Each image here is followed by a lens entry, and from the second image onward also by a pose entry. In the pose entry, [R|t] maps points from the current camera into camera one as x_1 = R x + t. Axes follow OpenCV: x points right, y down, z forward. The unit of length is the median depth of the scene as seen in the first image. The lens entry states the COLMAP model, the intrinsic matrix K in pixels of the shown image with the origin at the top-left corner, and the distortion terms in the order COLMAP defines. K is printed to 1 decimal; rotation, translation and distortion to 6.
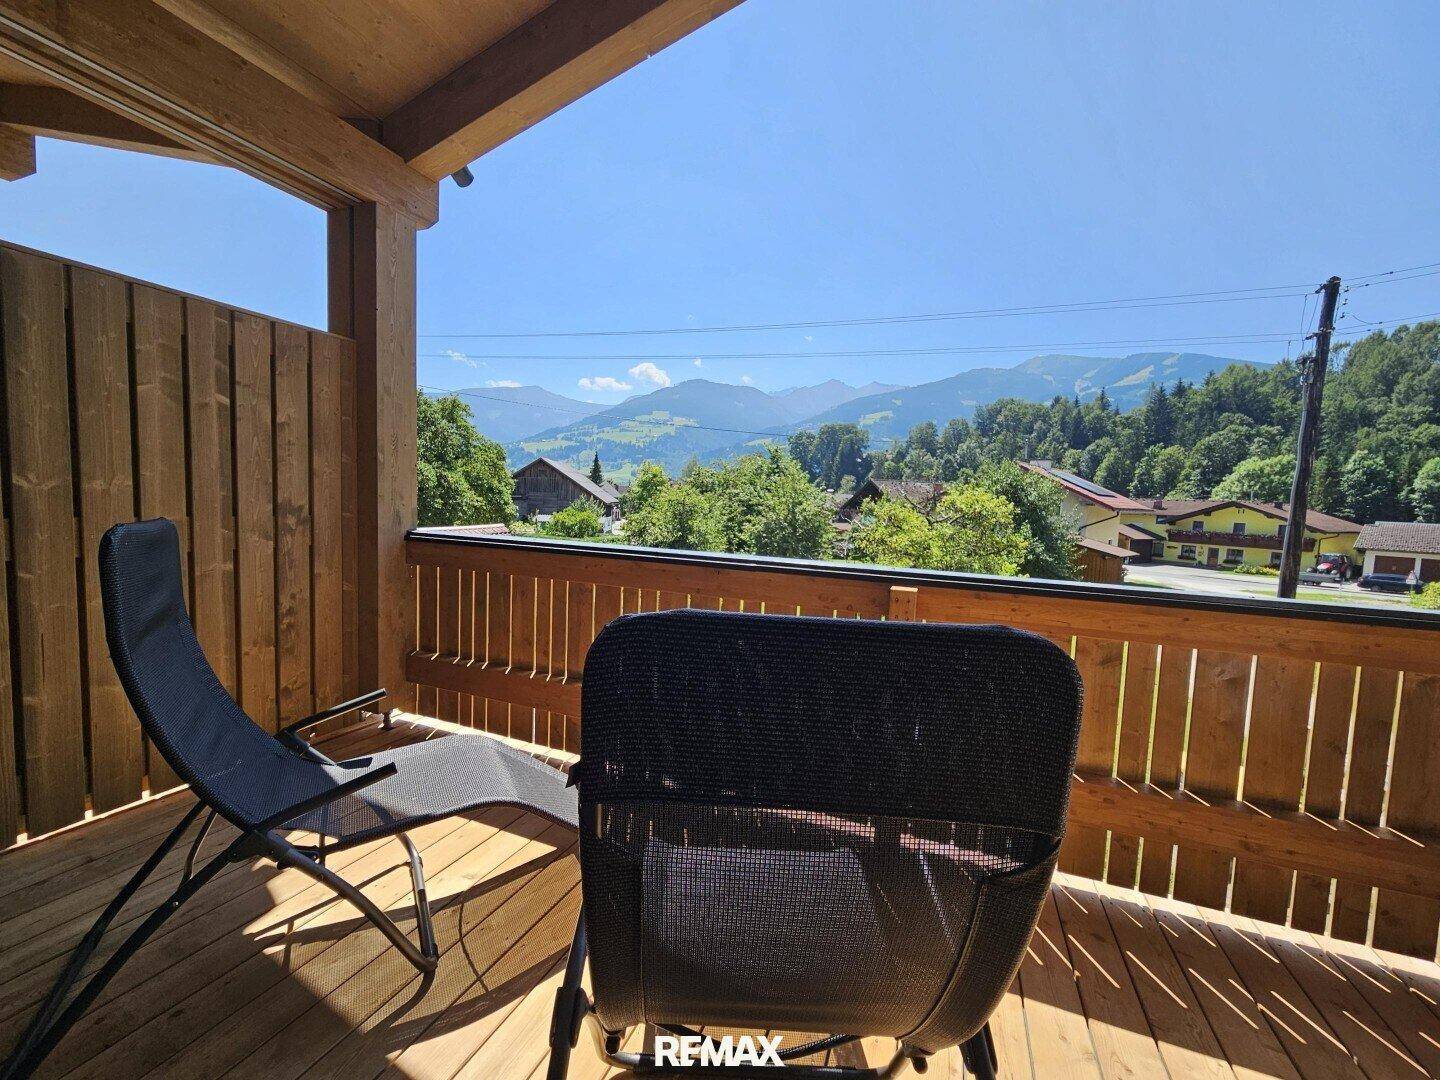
lens RADIAL K [[594.3, 0, 710.1], [0, 594.3, 544.4], [0, 0, 1]] dist [-0.000344, 0.000543]
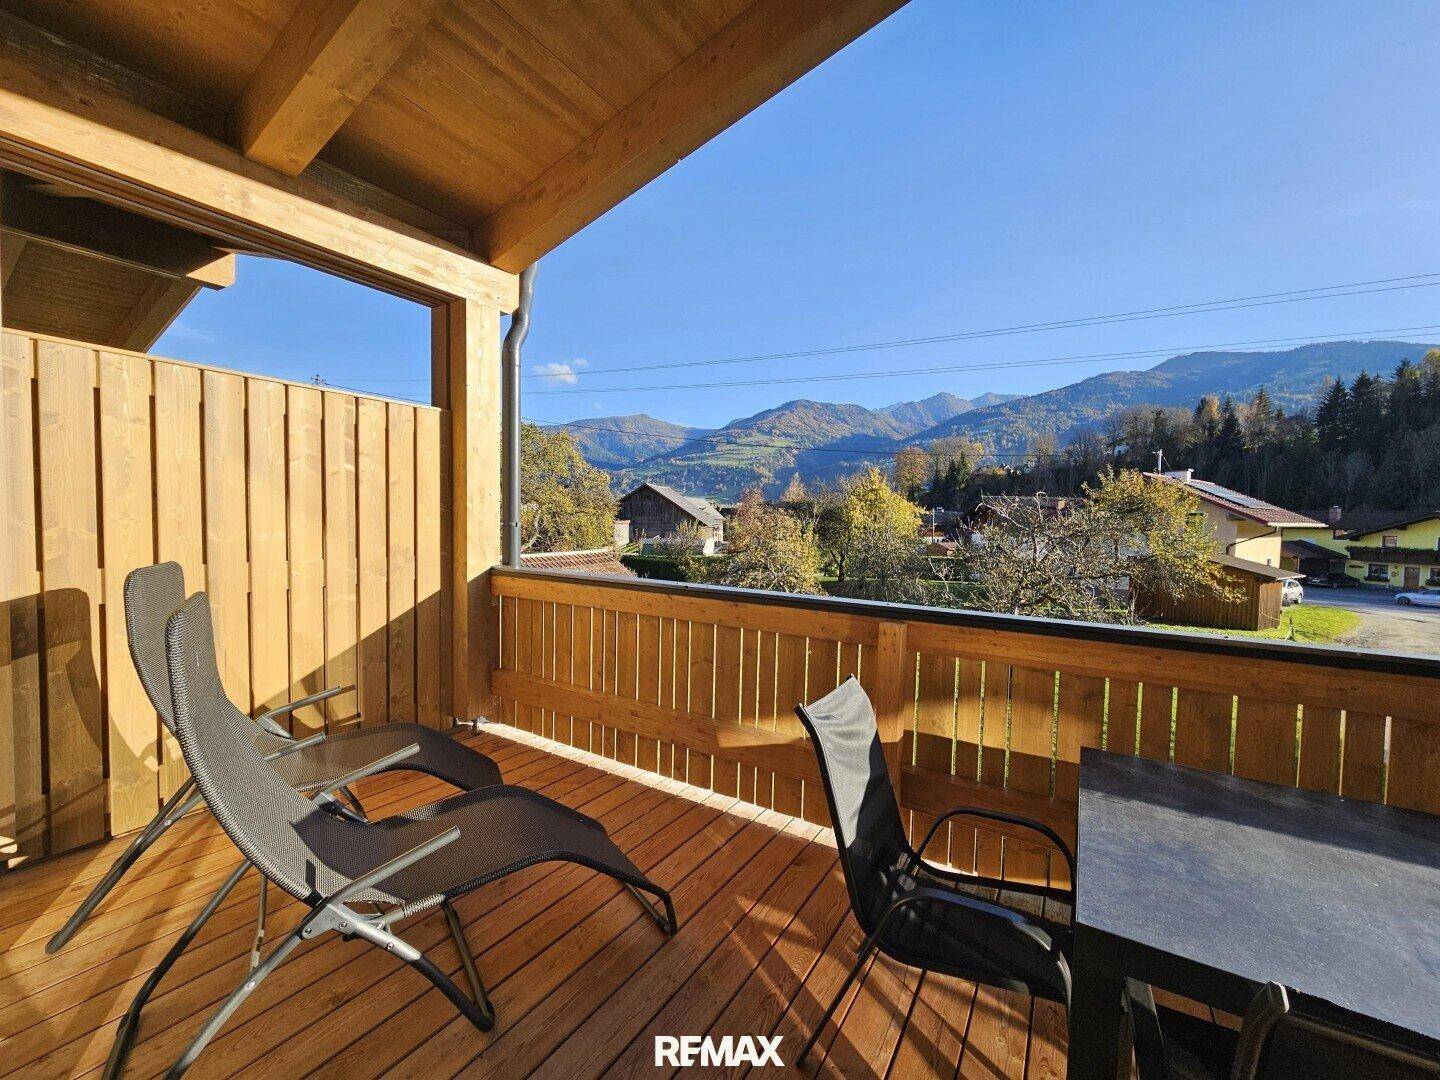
lens RADIAL K [[594.3, 0, 712.5], [0, 594.3, 545.5], [0, 0, 1]] dist [-0.000344, 0.000543]
pose [[0.985766, -0.009967, -0.167826, 0.052165], [0.004355, 0.999420, -0.033778, -0.009330], [0.168065, 0.032566, 0.985238, -0.039103]]
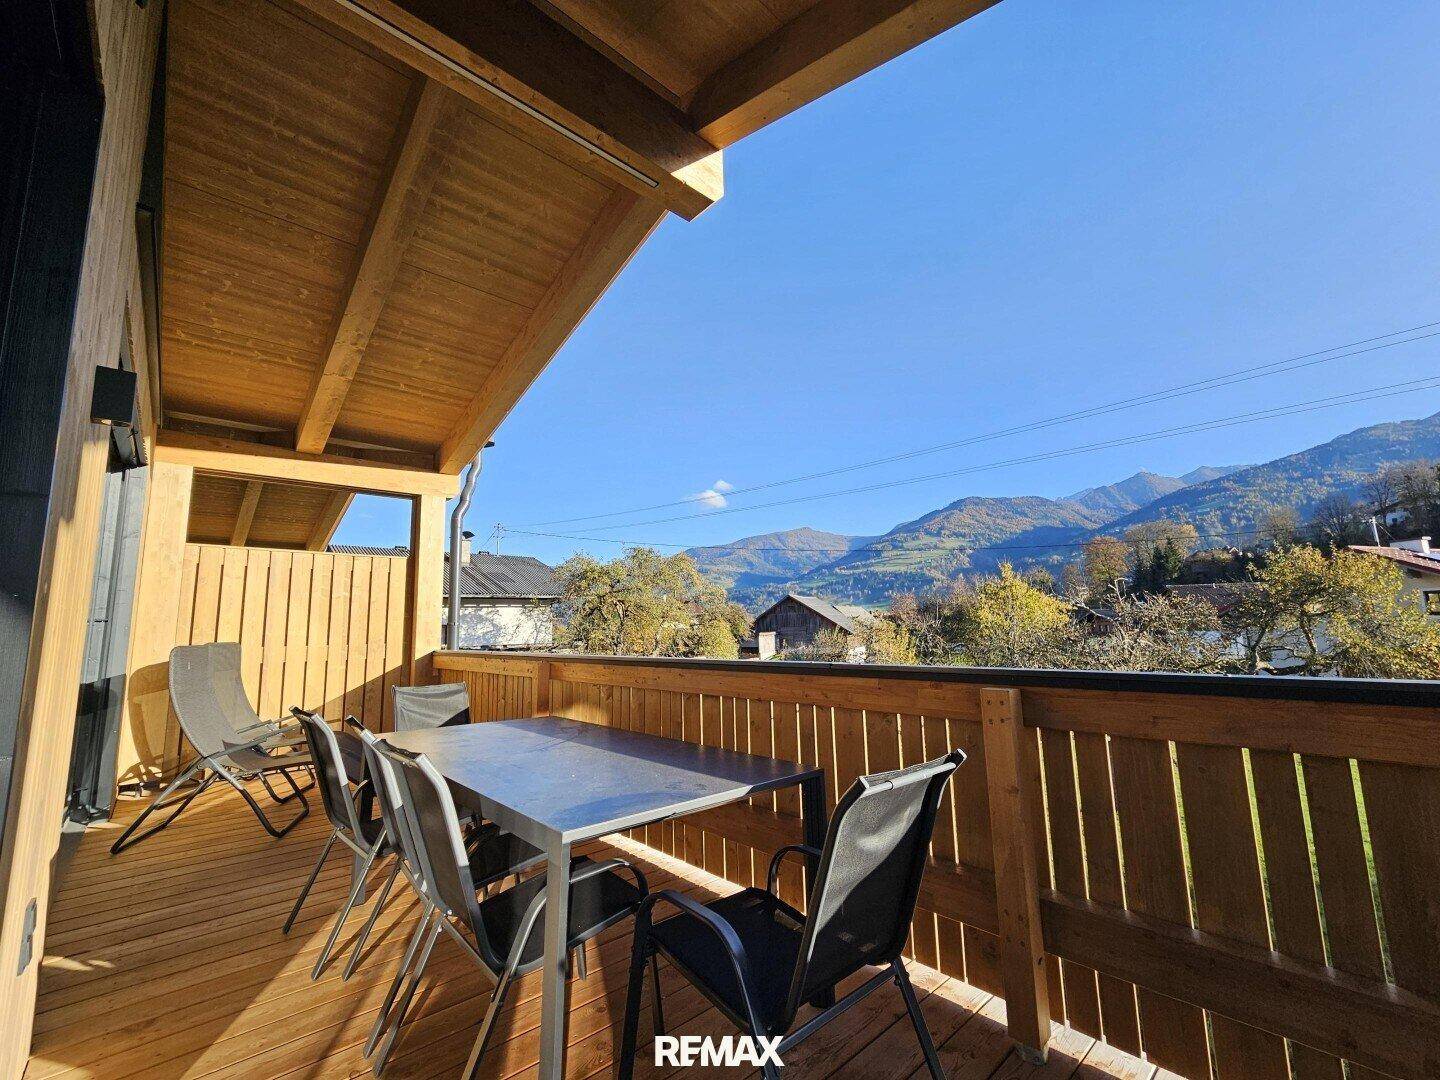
lens RADIAL K [[594.3, 0, 710.7], [0, 594.3, 546.8], [0, 0, 1]] dist [-0.000344, 0.000543]
pose [[0.899071, -0.119741, -0.421109, 0.454711], [0.025577, 0.974594, -0.222514, 0.039904], [0.437054, 0.189285, 0.879292, -0.143307]]
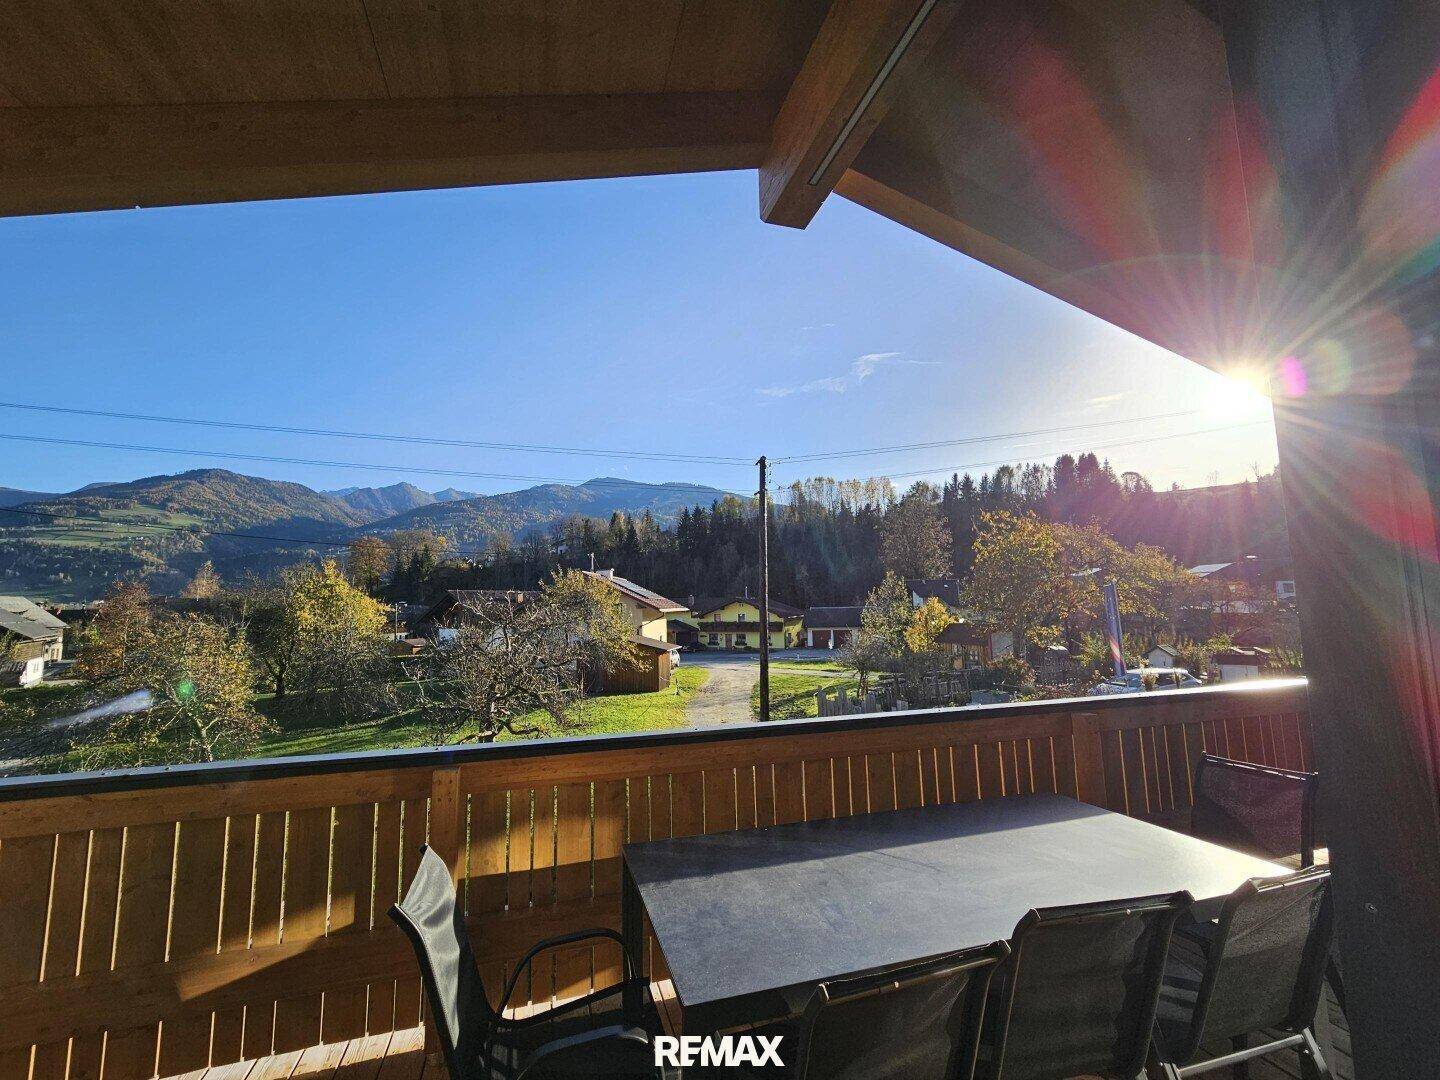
lens RADIAL K [[594.3, 0, 710.5], [0, 594.3, 543.0], [0, 0, 1]] dist [-0.000344, 0.000543]
pose [[0.779738, 0.016201, 0.625897, 0.007514], [0.097128, 0.984433, -0.146482, -0.033962], [-0.618527, 0.175009, 0.766026, -0.049587]]
